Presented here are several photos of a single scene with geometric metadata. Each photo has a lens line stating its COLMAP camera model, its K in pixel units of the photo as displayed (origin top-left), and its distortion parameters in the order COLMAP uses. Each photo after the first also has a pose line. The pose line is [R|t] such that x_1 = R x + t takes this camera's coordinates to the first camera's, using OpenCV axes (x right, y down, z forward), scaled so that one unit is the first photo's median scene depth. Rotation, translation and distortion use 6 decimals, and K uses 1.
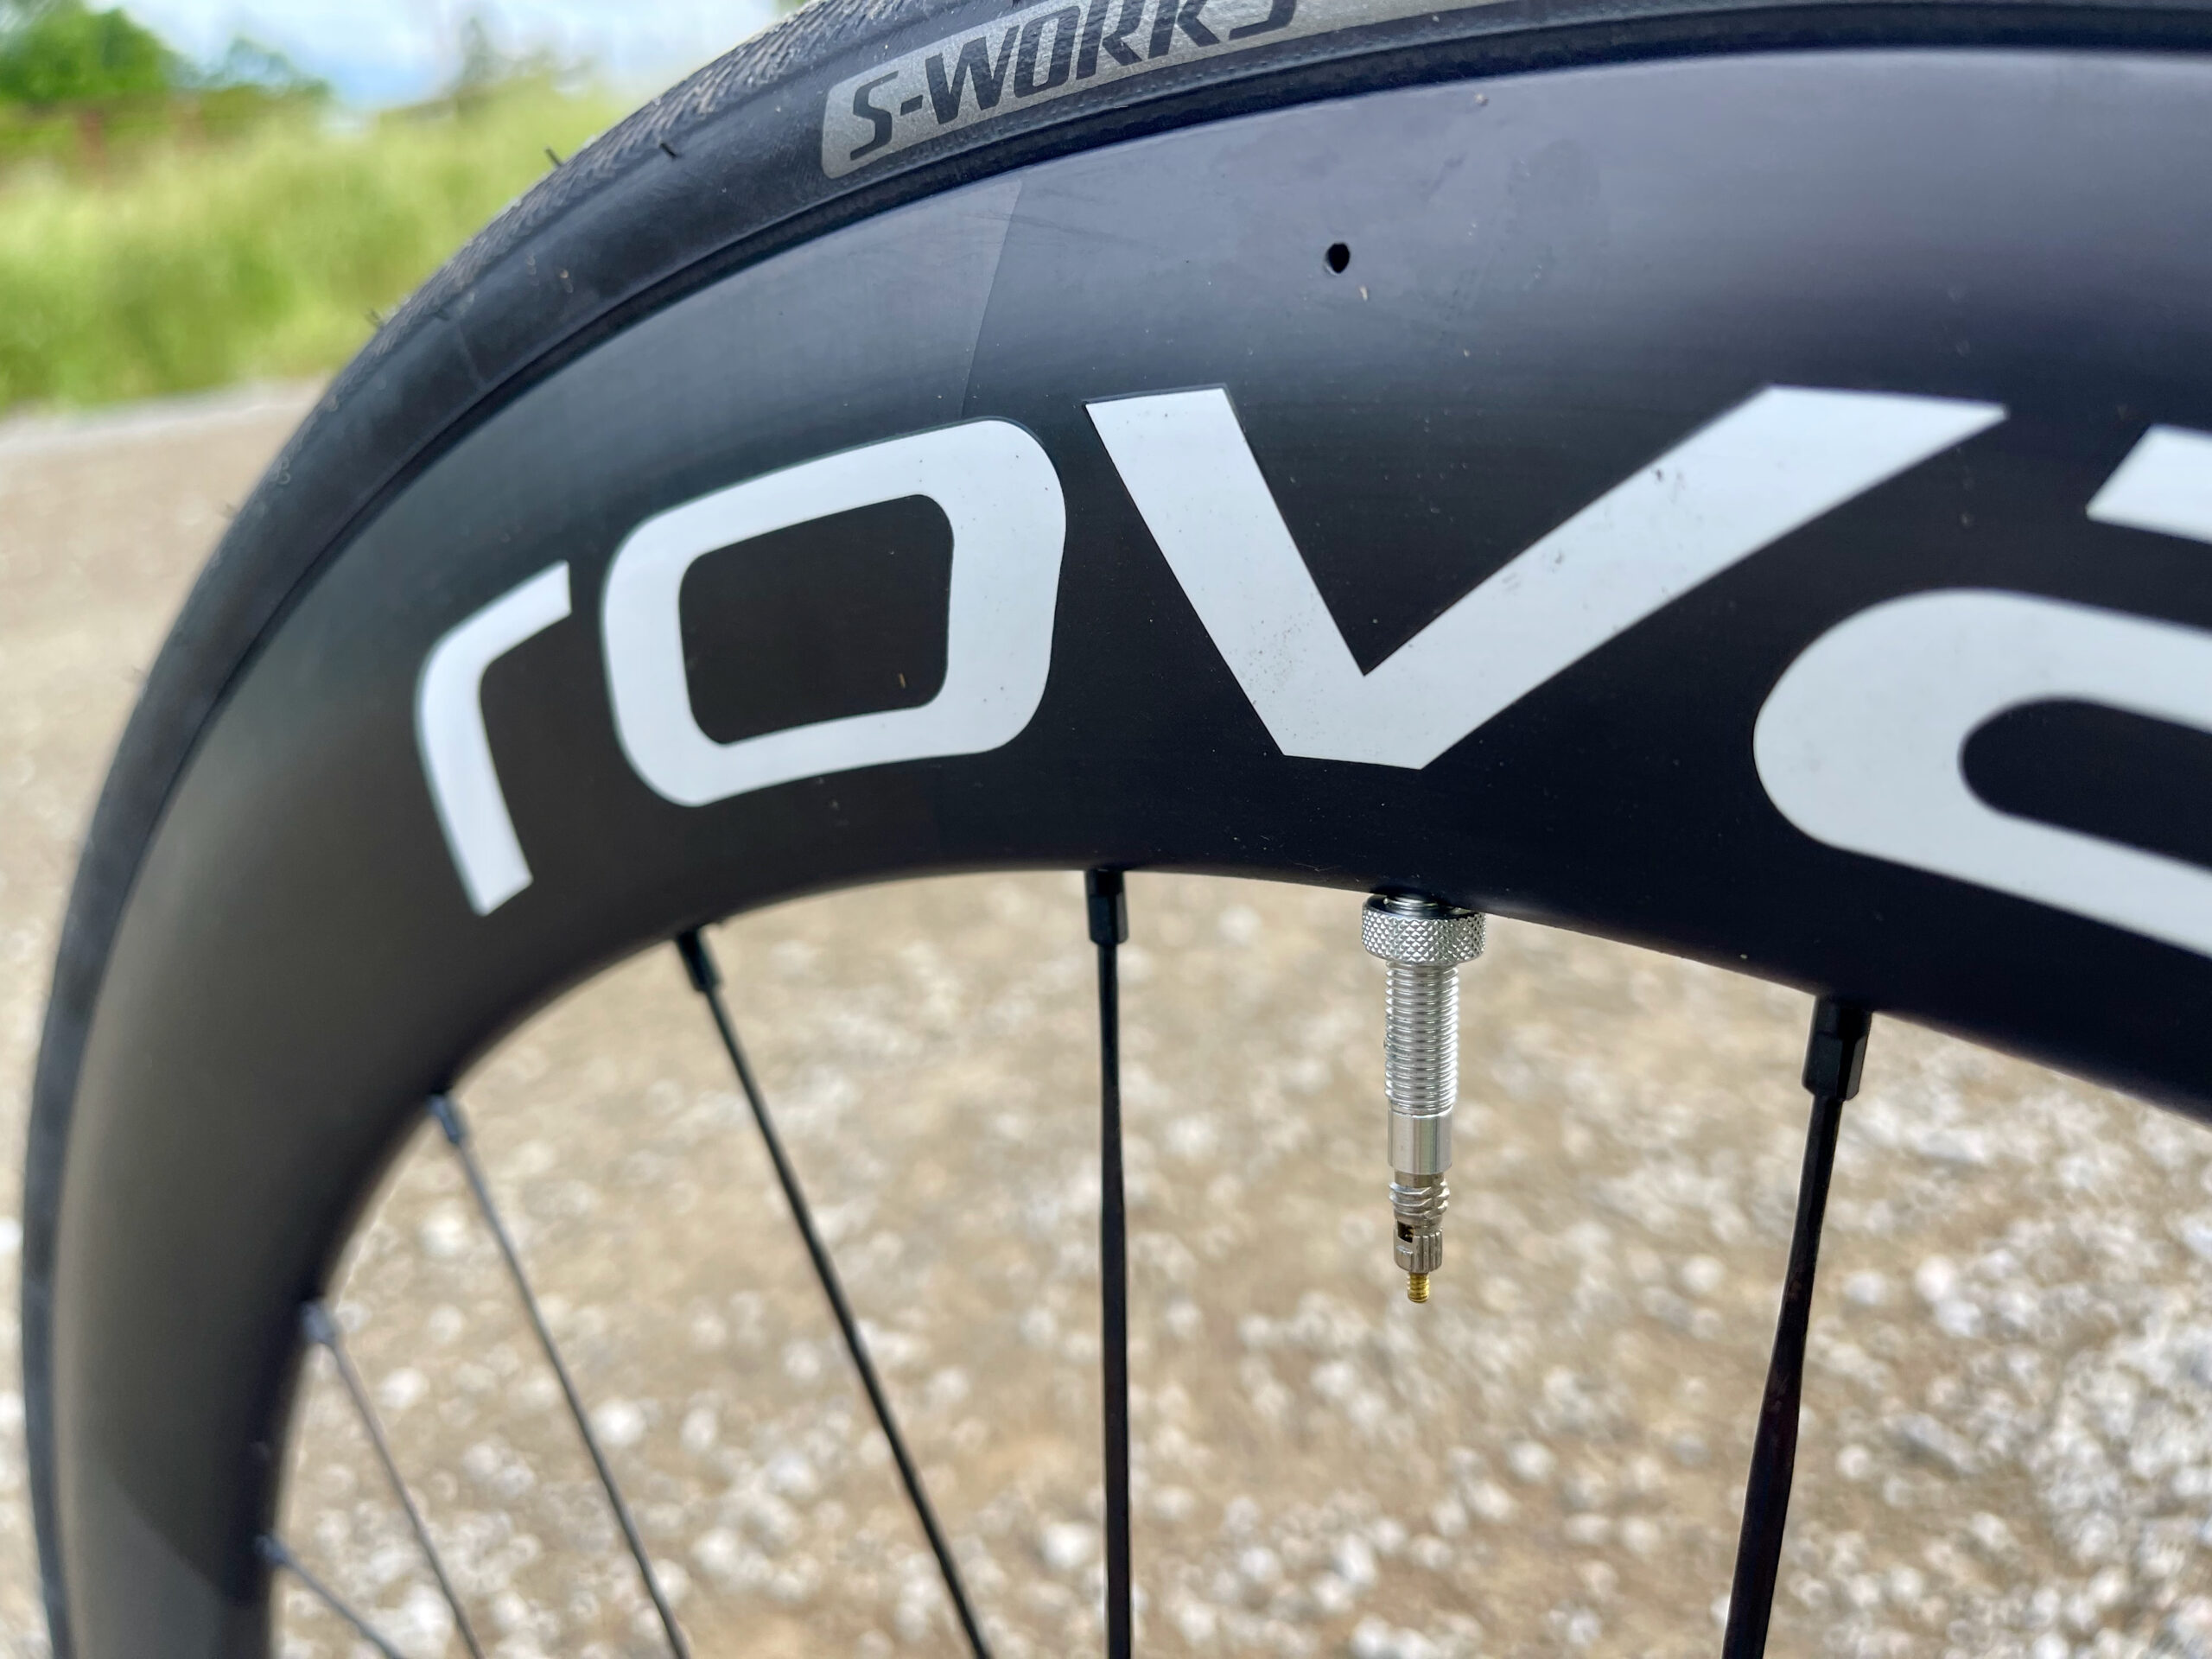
lens RADIAL K [[1760.8, 0, 1106.0], [0, 1760.8, 829.5], [0, 0, 1]] dist [0.039404, -0.105282]
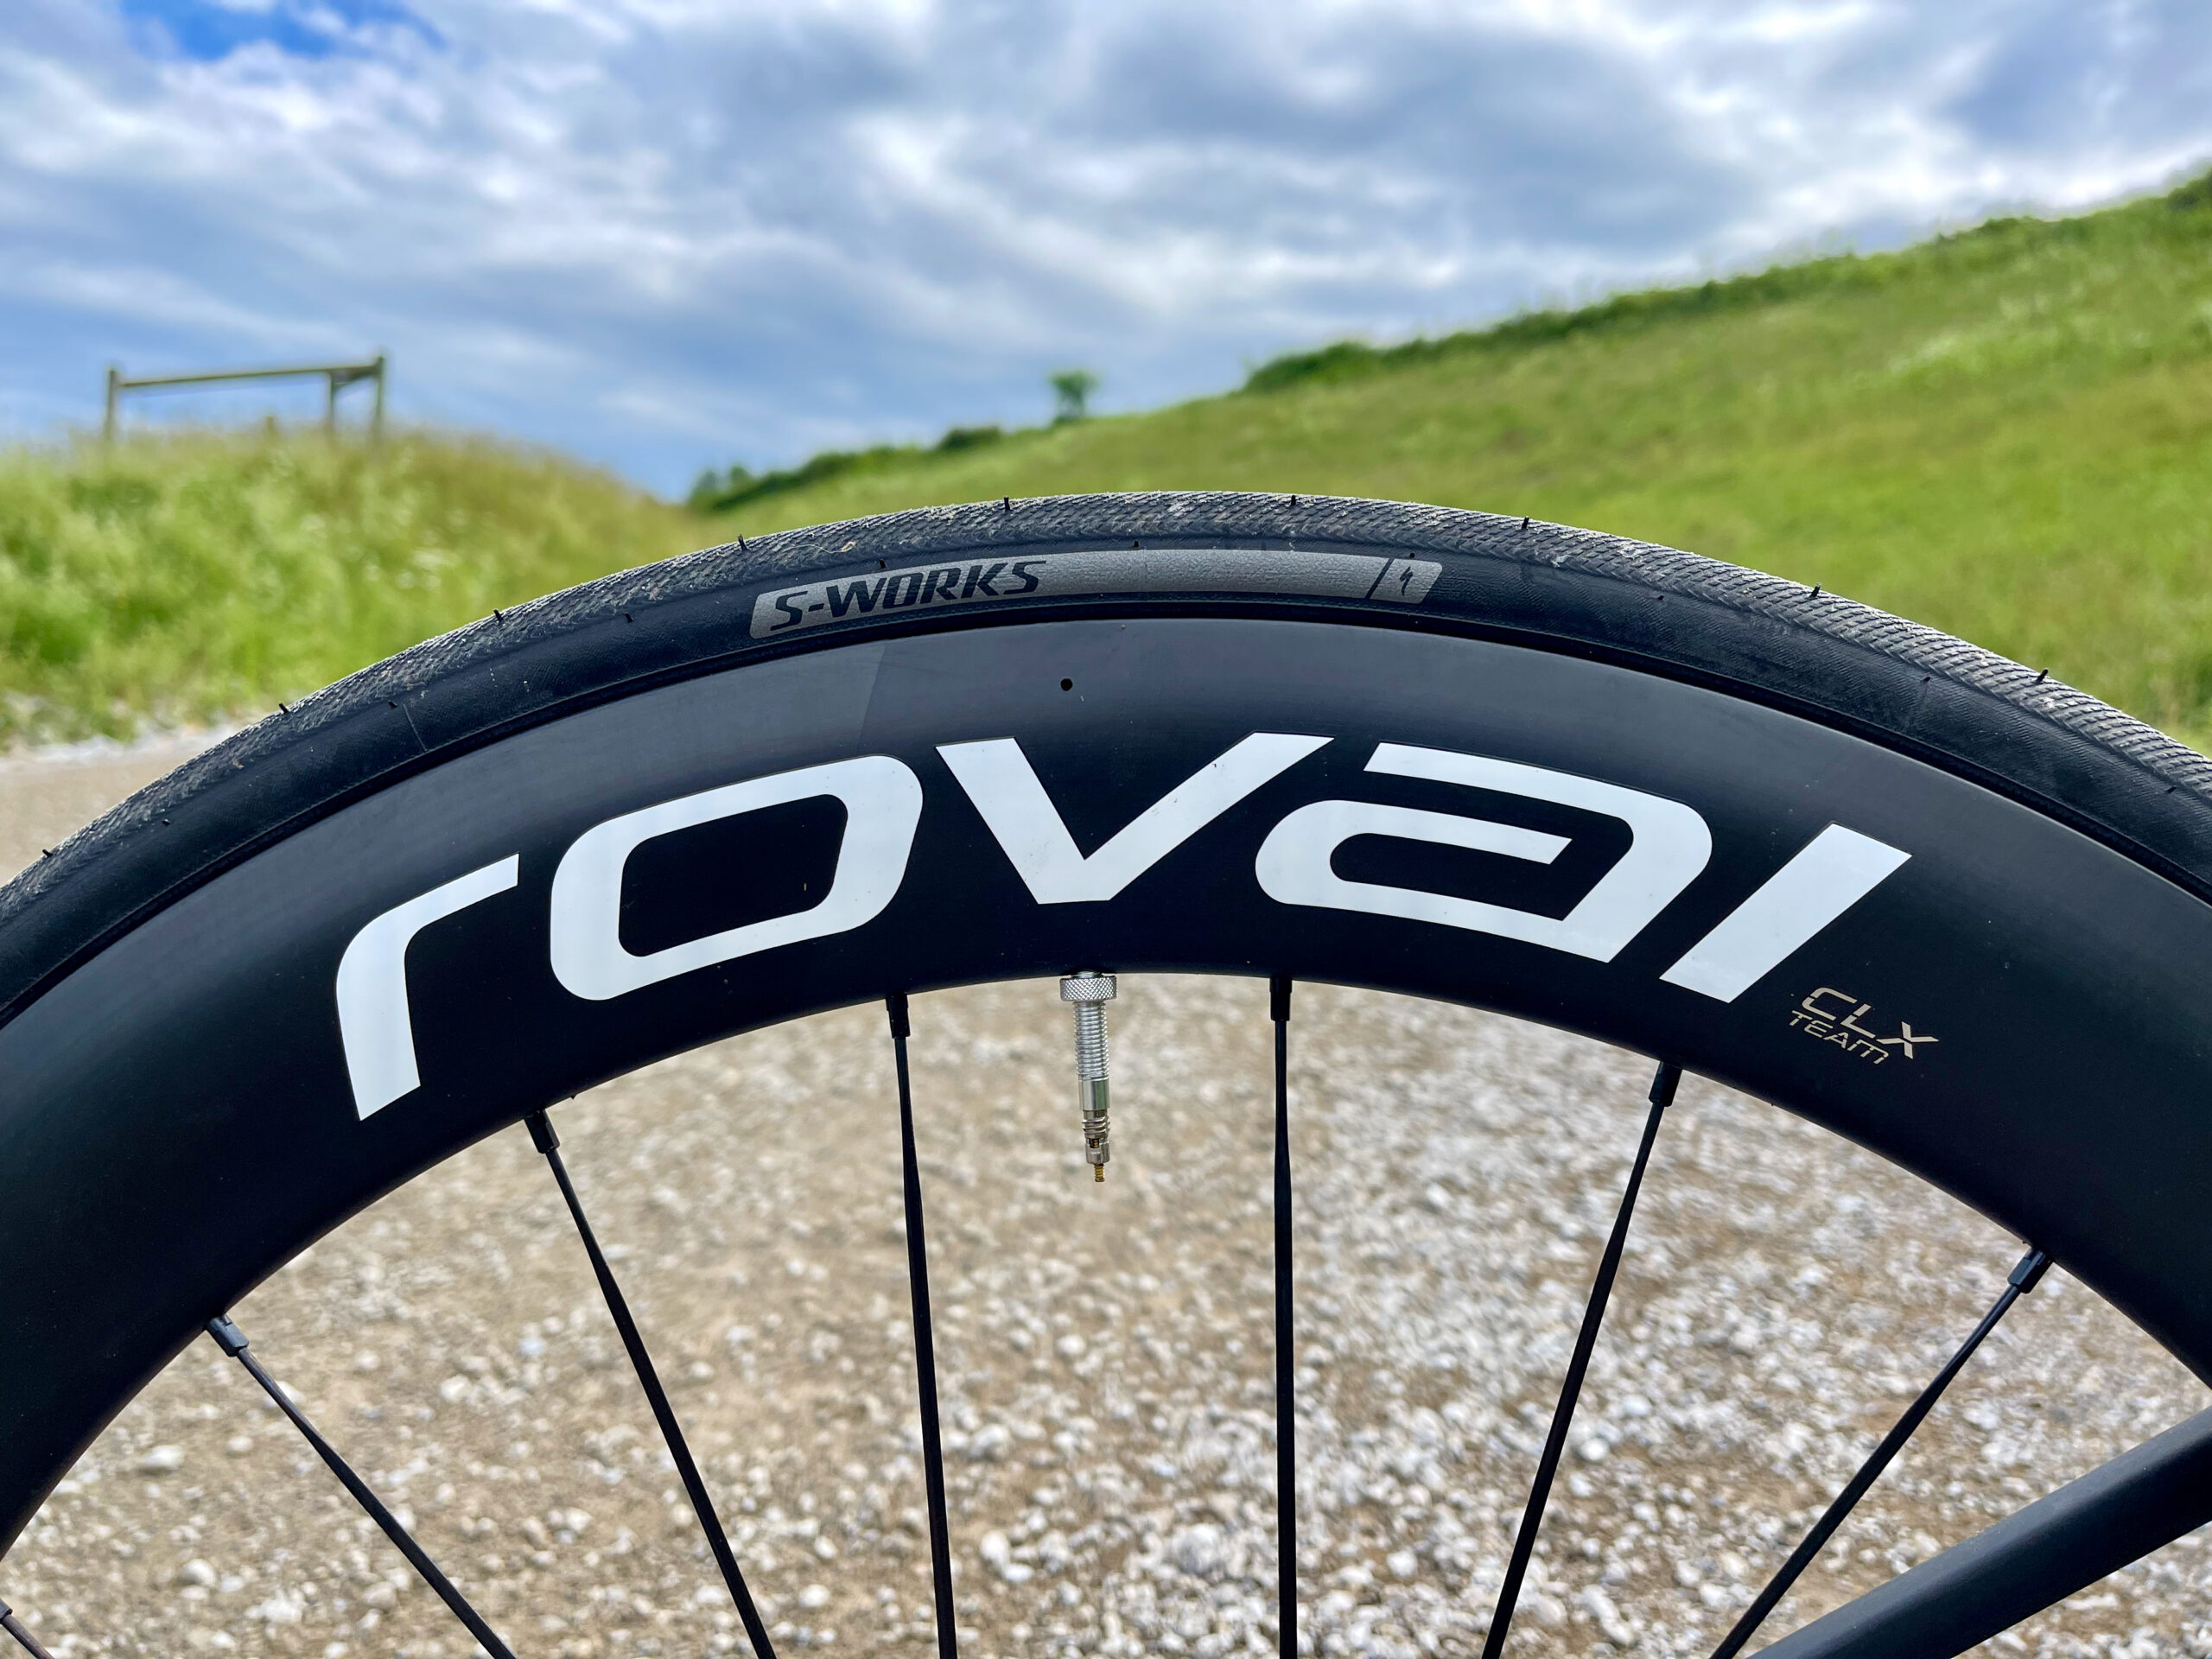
lens RADIAL K [[1760.8, 0, 1106.0], [0, 1760.8, 829.5], [0, 0, 1]] dist [0.039404, -0.105282]
pose [[0.813061, -0.001649, 0.582176, -1.020555], [0.155355, 0.964348, -0.214236, 0.324386], [-0.561067, 0.264631, 0.784331, -0.714086]]
